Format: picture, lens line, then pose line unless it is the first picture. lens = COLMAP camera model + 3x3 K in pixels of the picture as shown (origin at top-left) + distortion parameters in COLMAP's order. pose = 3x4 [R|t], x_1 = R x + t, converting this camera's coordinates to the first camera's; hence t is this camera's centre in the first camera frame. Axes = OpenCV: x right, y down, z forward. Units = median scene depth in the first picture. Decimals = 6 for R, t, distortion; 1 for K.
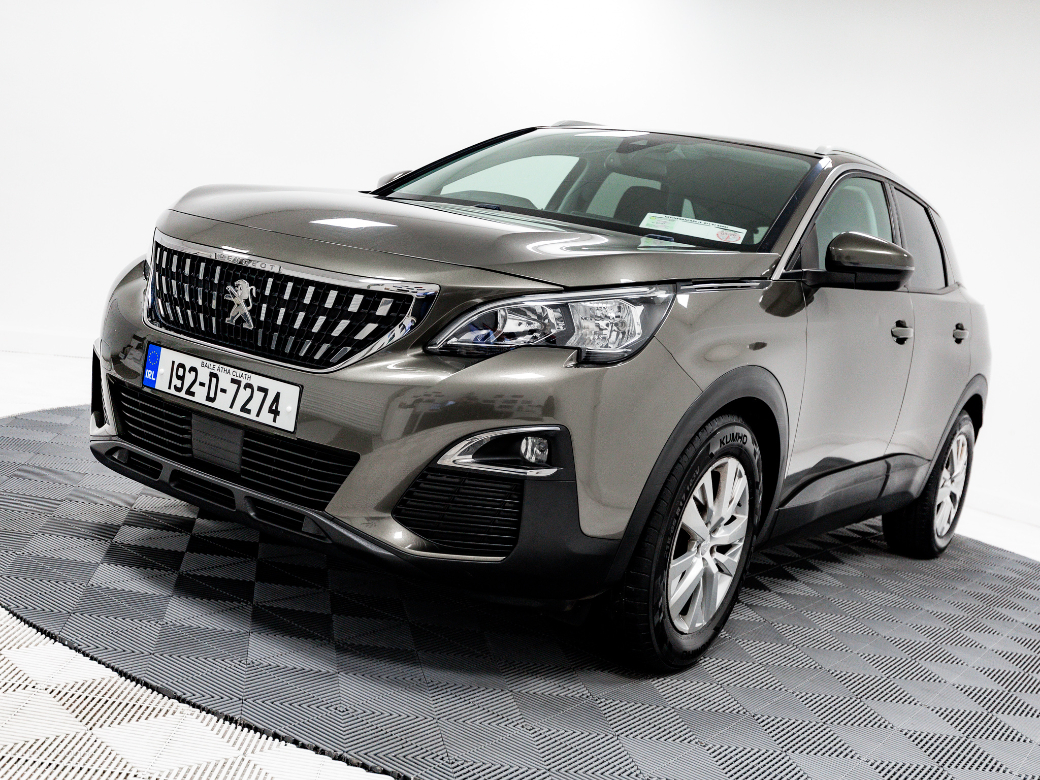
lens RADIAL K [[1160.1, 0, 520.0], [0, 1160.1, 390.0], [0, 0, 1]] dist [0.025998, 0.008741]
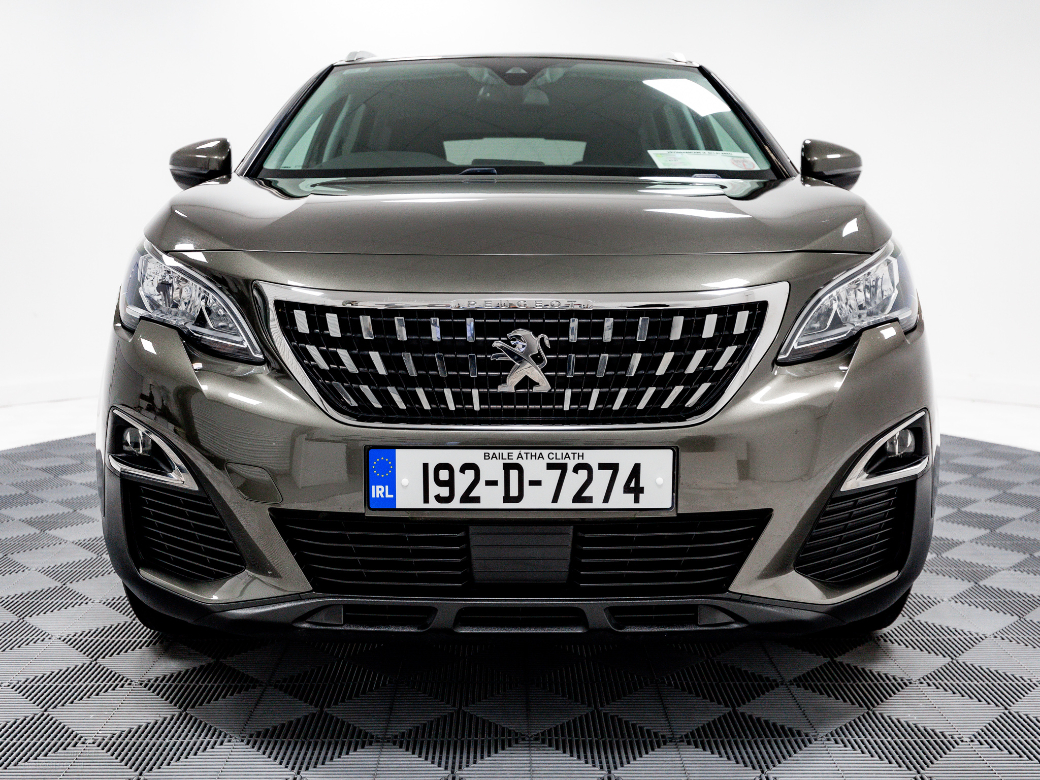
lens RADIAL K [[1160.1, 0, 520.0], [0, 1160.1, 390.0], [0, 0, 1]] dist [0.025998, 0.008741]
pose [[0.816748, -0.253176, 0.518482, -0.628994], [0.206949, 0.967343, 0.146354, -0.165352], [-0.538604, -0.012235, 0.842470, 0.392407]]
